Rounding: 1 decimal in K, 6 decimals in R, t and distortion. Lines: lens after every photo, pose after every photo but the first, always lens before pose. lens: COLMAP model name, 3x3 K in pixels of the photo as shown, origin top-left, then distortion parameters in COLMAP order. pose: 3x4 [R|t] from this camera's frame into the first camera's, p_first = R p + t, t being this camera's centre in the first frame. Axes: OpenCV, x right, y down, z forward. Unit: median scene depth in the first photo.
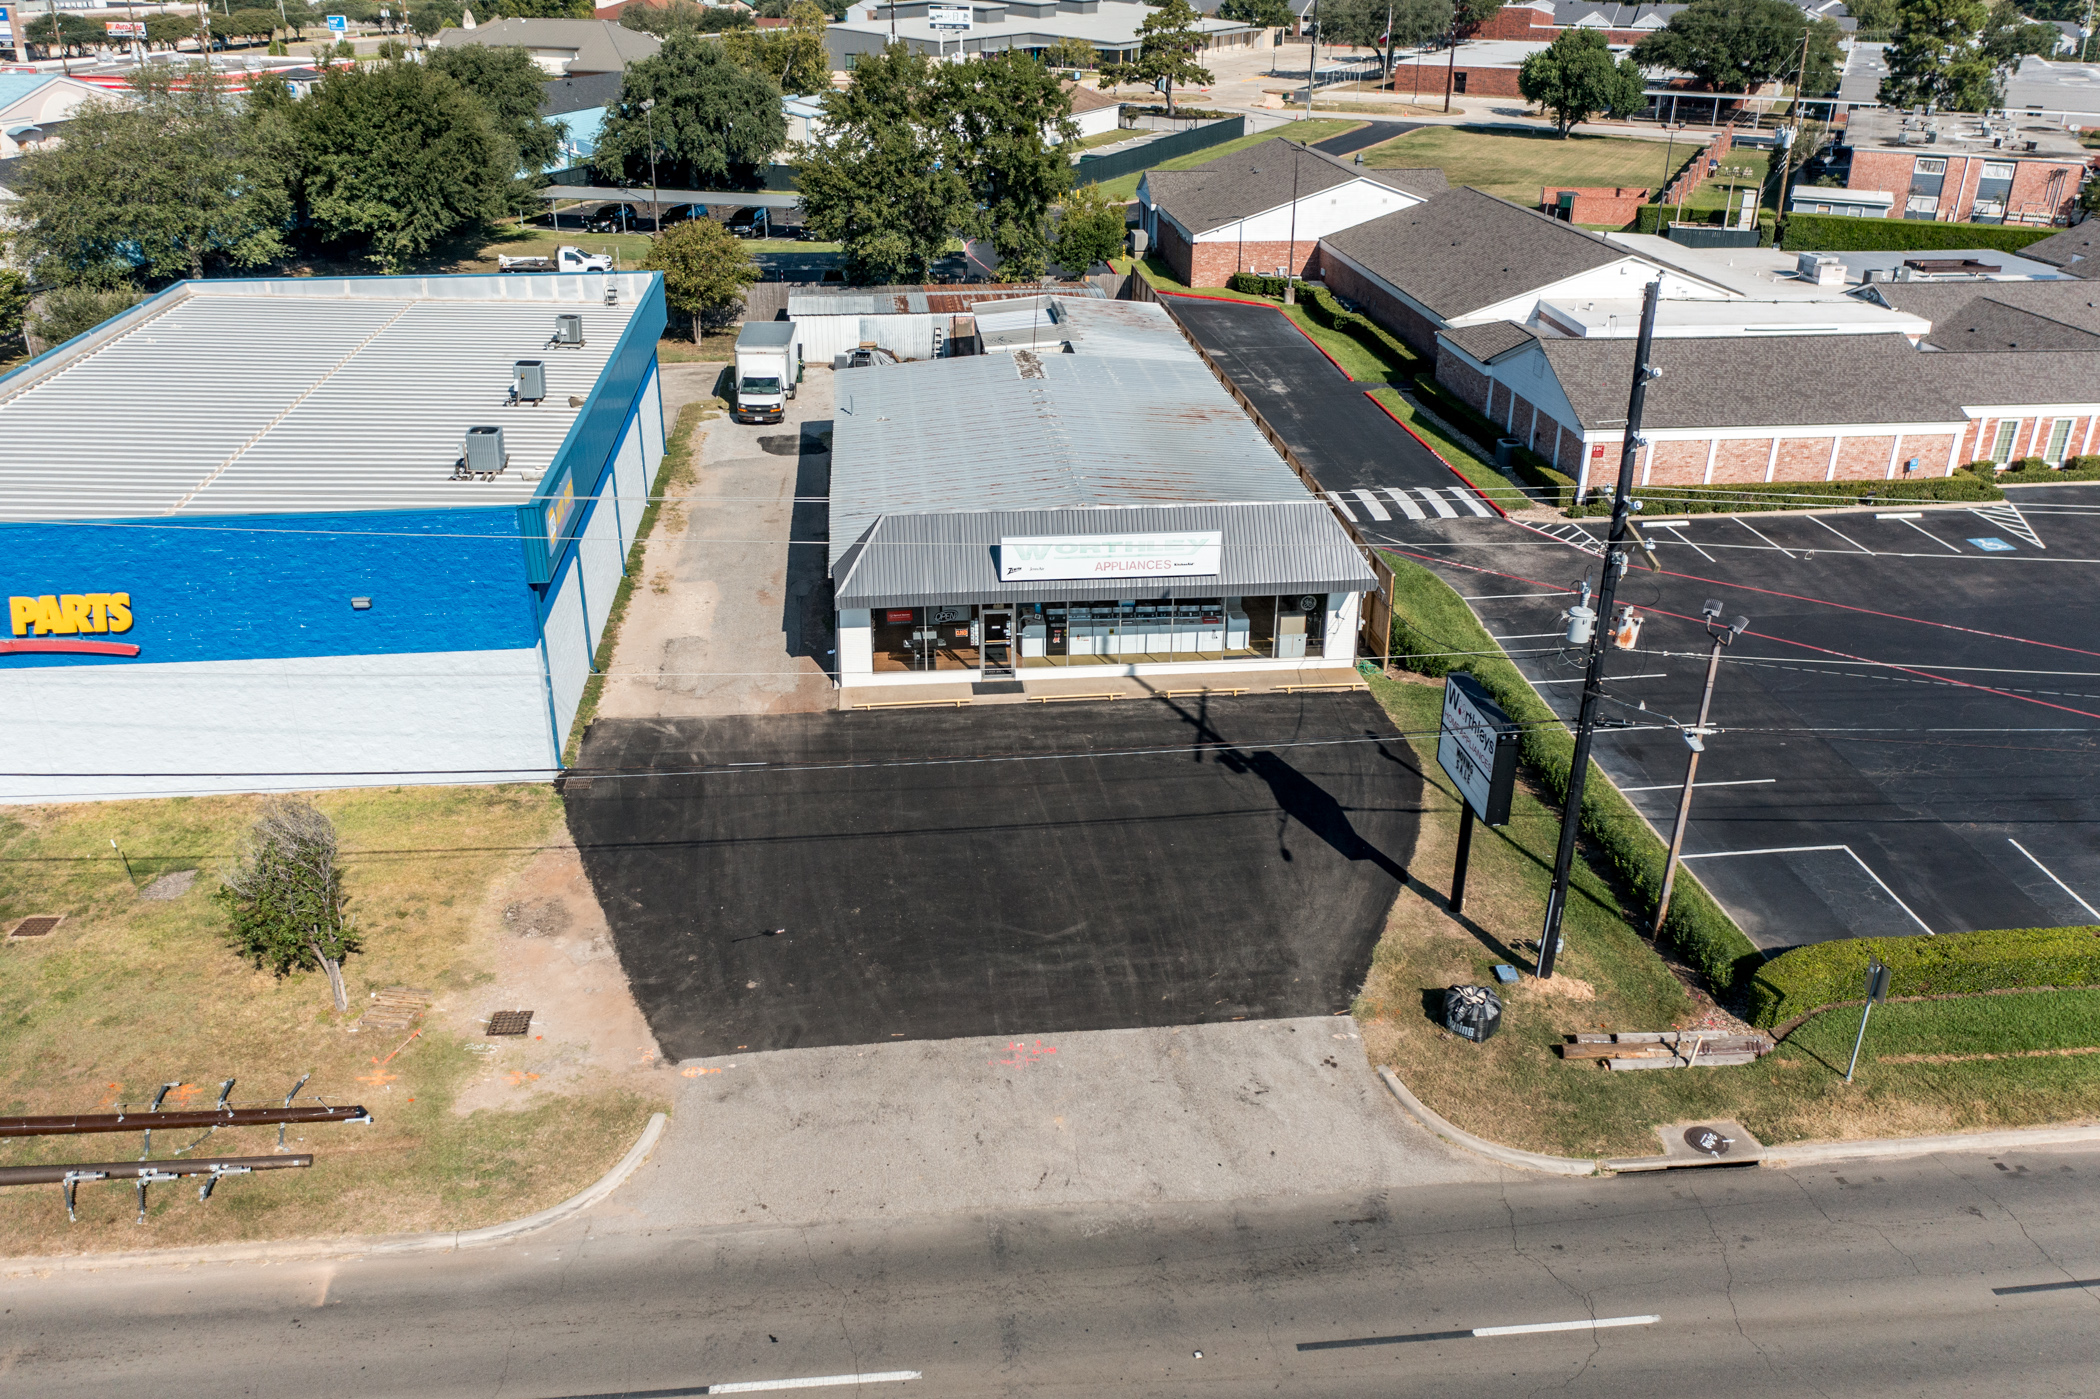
lens RADIAL K [[1654.8, 0, 1038.7], [0, 1654.8, 692.7], [0, 0, 1]] dist [-0.016034, -0.001254]
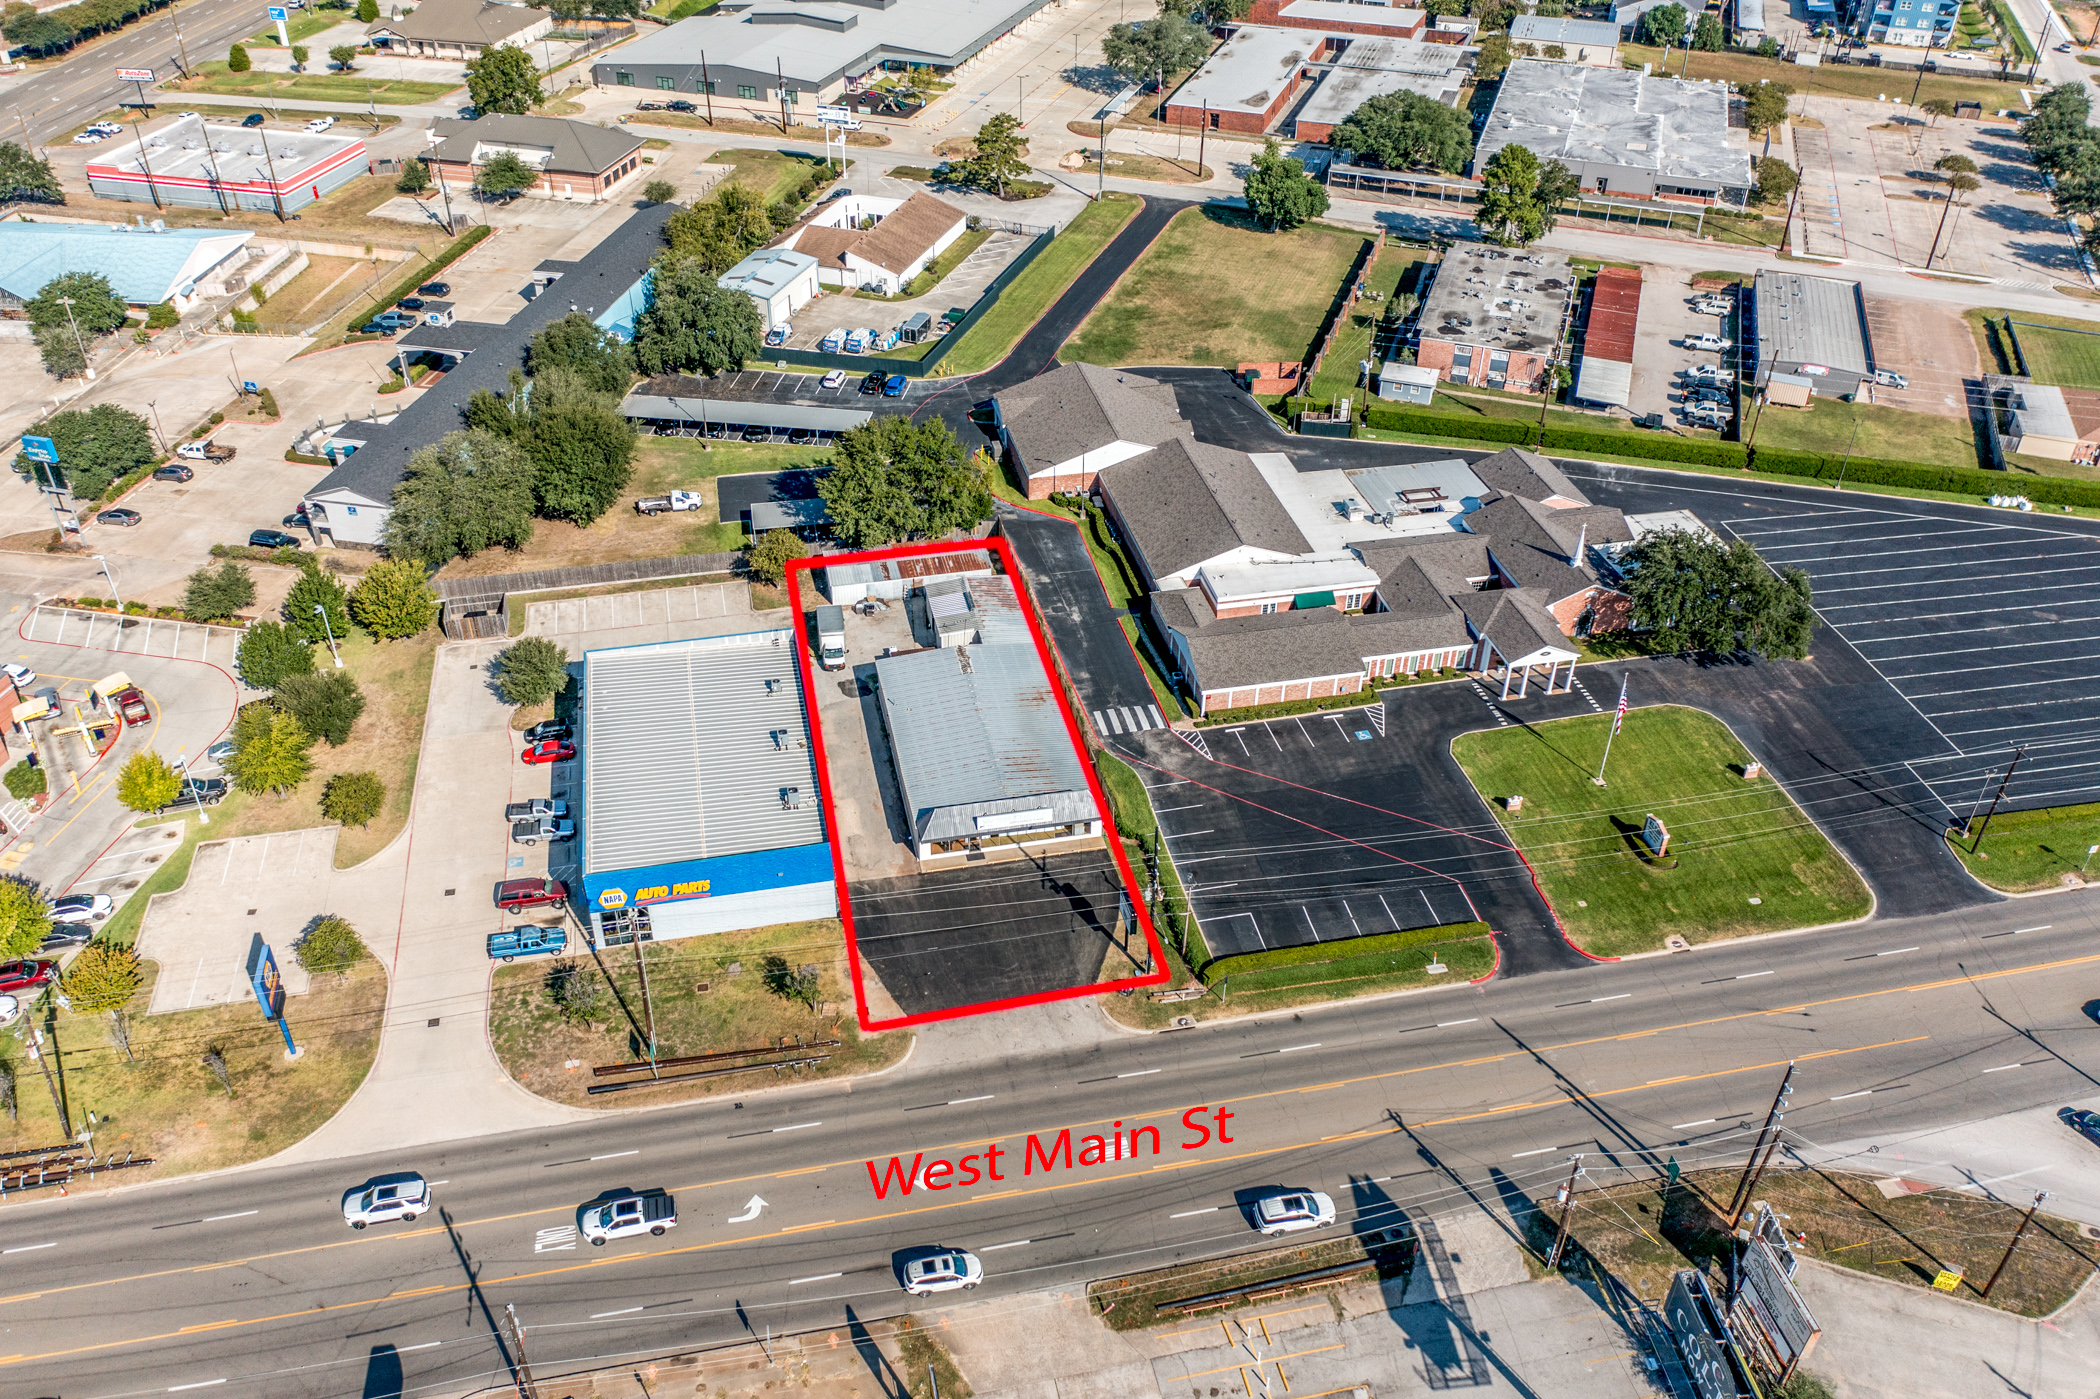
lens RADIAL K [[1654.8, 0, 1038.7], [0, 1654.8, 692.7], [0, 0, 1]] dist [-0.016034, -0.001254]
pose [[0.994023, -0.058081, 0.092434, -0.163751], [0.039982, 0.981581, 0.186815, -0.809472], [-0.101582, -0.182003, 0.978037, -1.734012]]
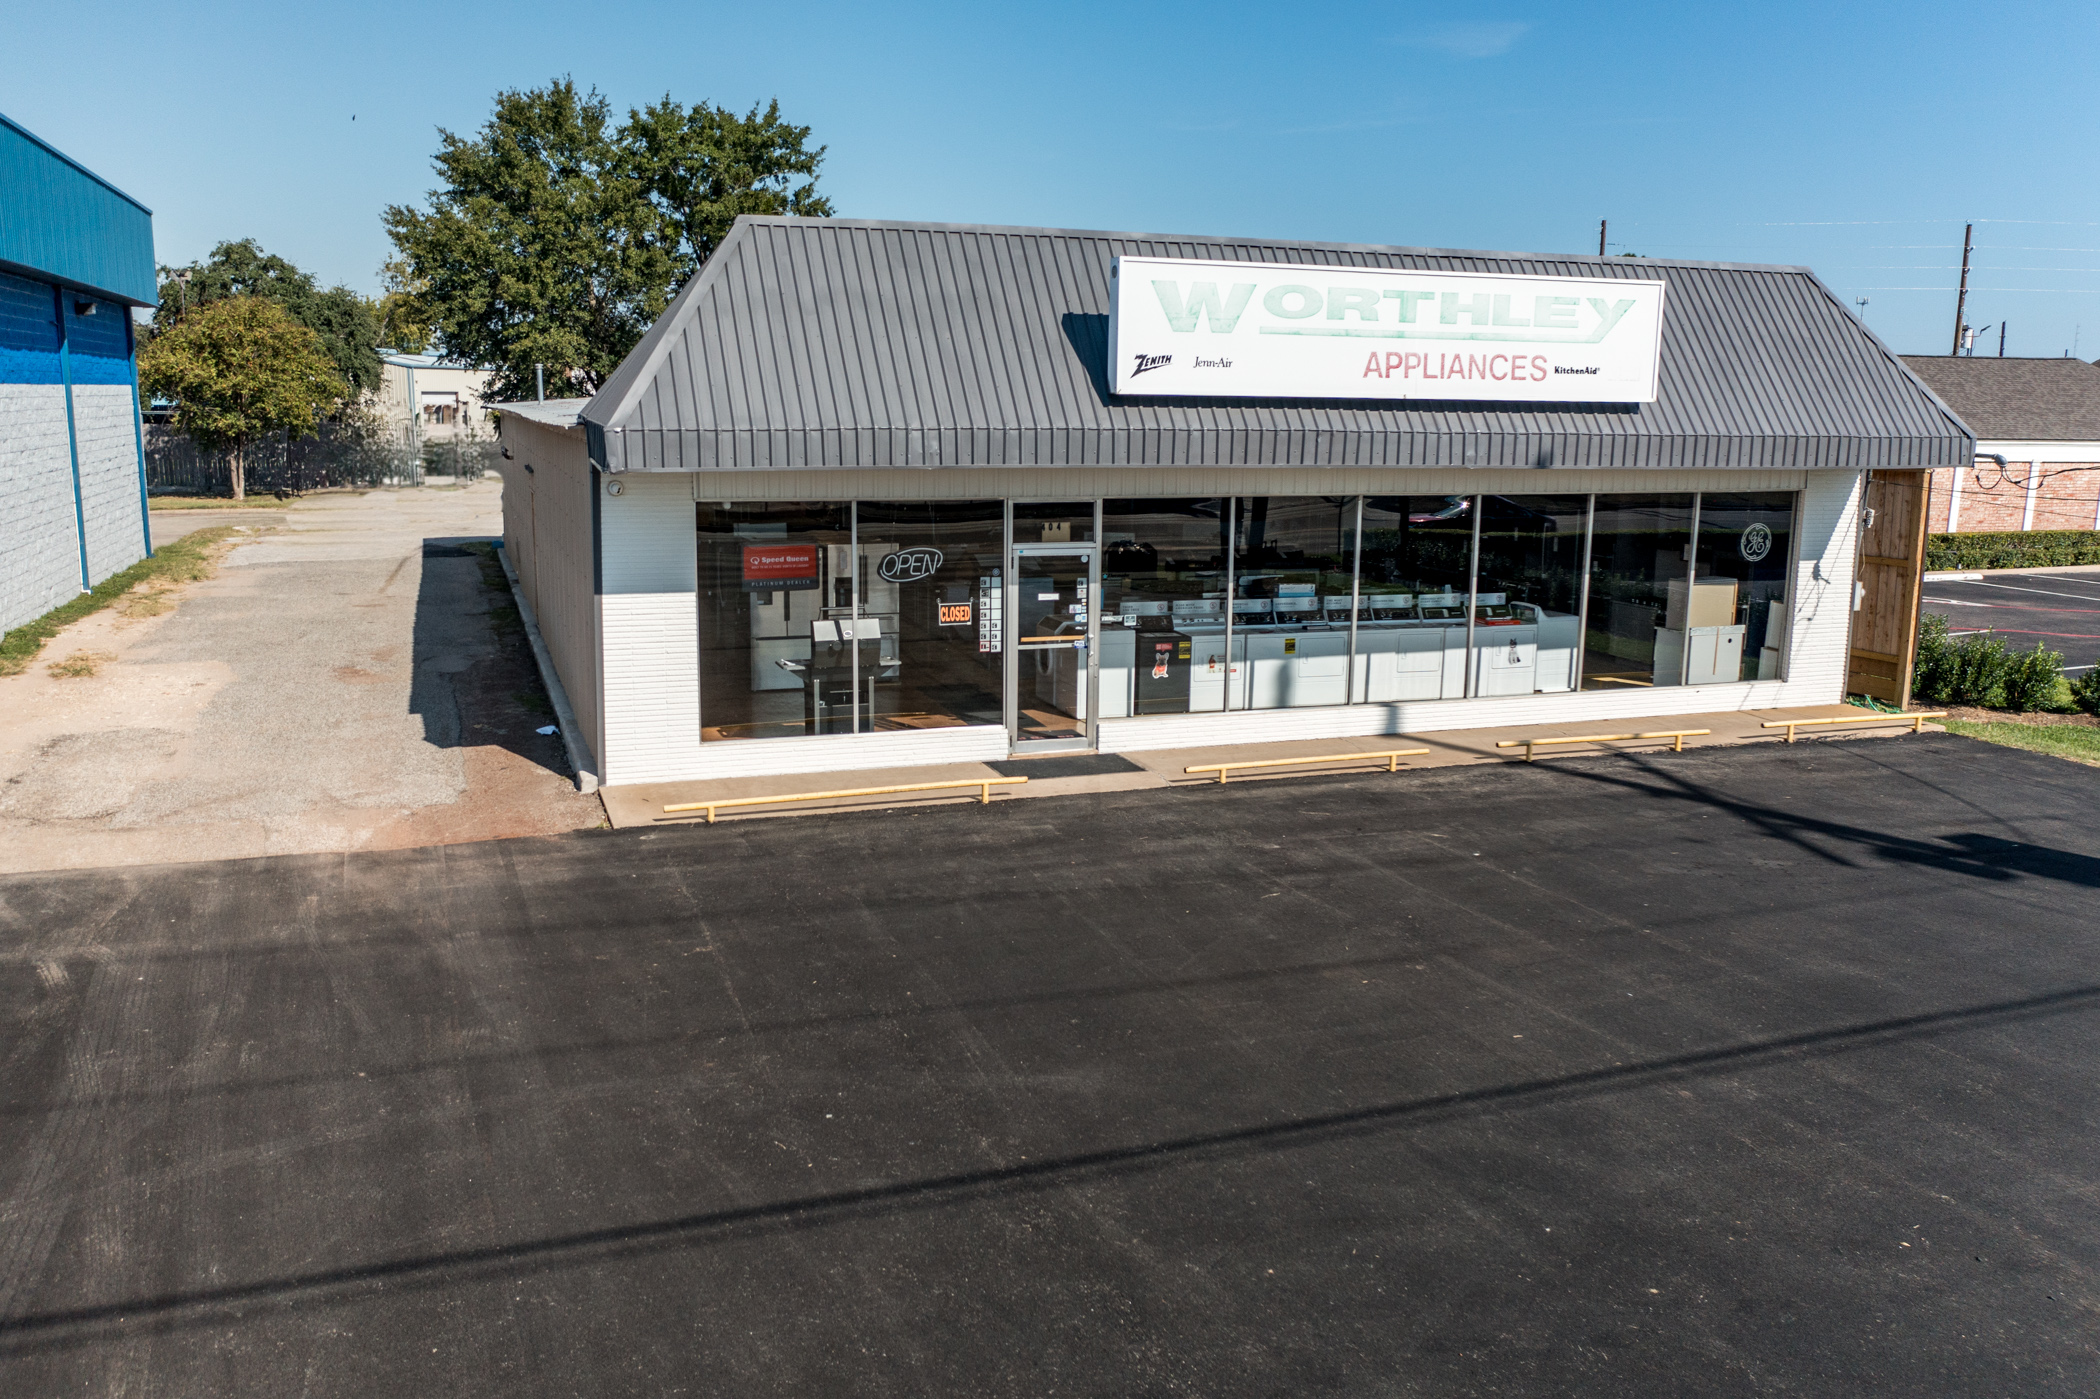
lens RADIAL K [[1654.8, 0, 1038.7], [0, 1654.8, 692.7], [0, 0, 1]] dist [-0.016034, -0.001254]
pose [[0.971485, -0.036779, 0.234229, -0.111469], [0.093772, 0.966950, -0.237094, 0.064231], [-0.217768, 0.252298, 0.942827, 0.665522]]
